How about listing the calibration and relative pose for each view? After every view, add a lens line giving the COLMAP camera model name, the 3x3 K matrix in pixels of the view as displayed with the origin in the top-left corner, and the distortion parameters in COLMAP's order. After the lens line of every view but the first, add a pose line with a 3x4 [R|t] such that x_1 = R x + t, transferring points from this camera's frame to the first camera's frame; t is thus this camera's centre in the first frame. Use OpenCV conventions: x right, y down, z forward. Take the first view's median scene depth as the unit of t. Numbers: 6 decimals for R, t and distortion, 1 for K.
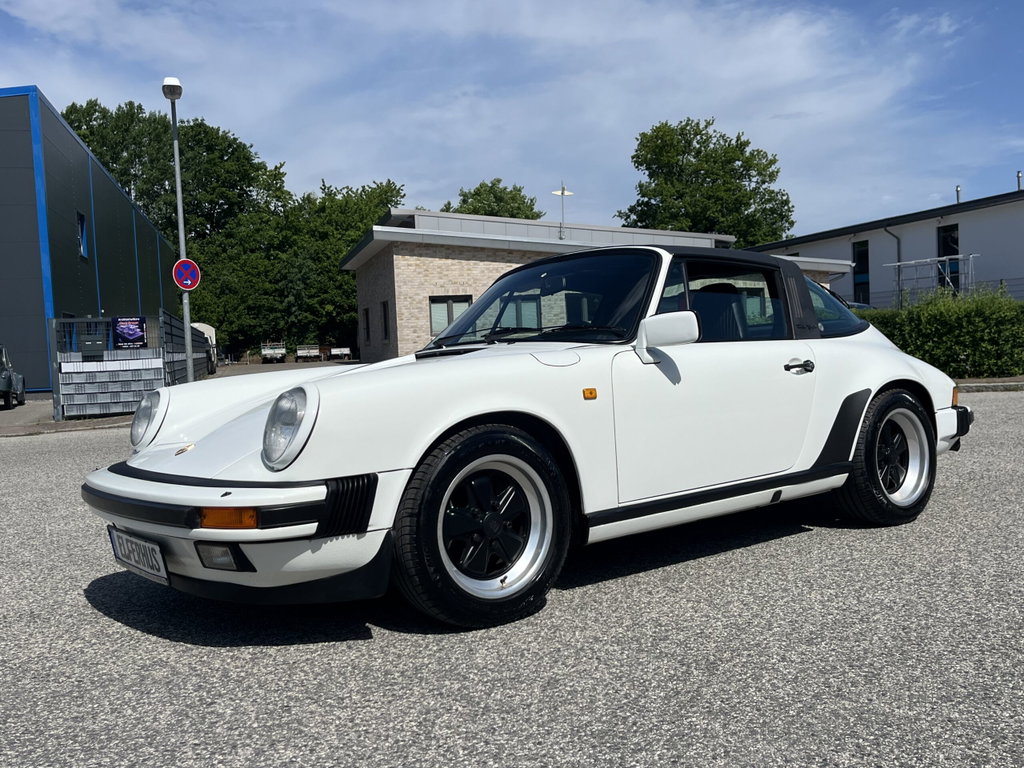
lens RADIAL K [[986.1, 0, 513.0], [0, 986.1, 392.3], [0, 0, 1]] dist [0.021200, 0.000000]
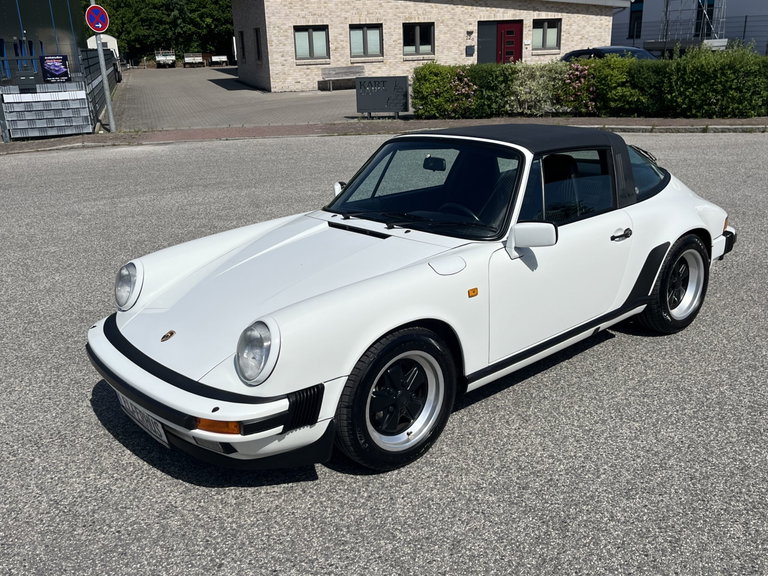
lens RADIAL K [[739.5, 0, 383.5], [0, 739.5, 292.0], [0, 0, 1]] dist [0.021200, 0.000000]
pose [[0.999031, -0.002797, 0.043914, -0.069432], [-0.009951, 0.957770, 0.287364, -0.228933], [-0.042864, -0.287522, 0.956814, 0.044061]]
